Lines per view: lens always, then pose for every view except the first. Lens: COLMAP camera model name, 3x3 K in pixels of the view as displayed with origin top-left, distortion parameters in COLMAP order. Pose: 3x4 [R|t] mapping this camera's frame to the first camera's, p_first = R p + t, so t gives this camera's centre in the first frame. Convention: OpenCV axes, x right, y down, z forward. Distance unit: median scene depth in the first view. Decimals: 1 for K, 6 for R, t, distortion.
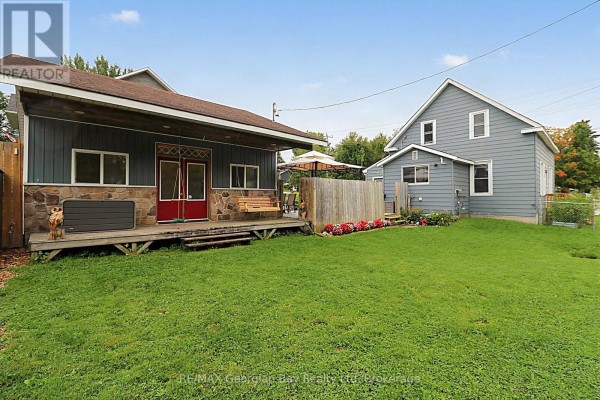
lens RADIAL K [[292.1, 0, 300.1], [0, 292.1, 198.6], [0, 0, 1]] dist [-0.017921, -0.000809]
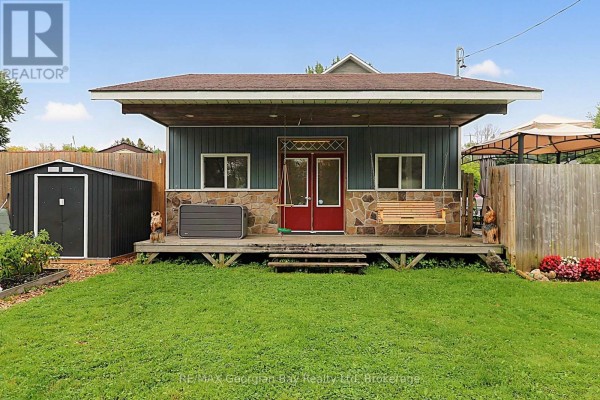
lens RADIAL K [[360.2, 0, 299.9], [0, 360.2, 205.9], [0, 0, 1]] dist [0.006707, -0.001493]
pose [[0.691428, 0.006152, -0.722419, 0.303852], [-0.002845, 0.999979, 0.005793, -0.000295], [0.722439, -0.001950, 0.691431, 0.319704]]
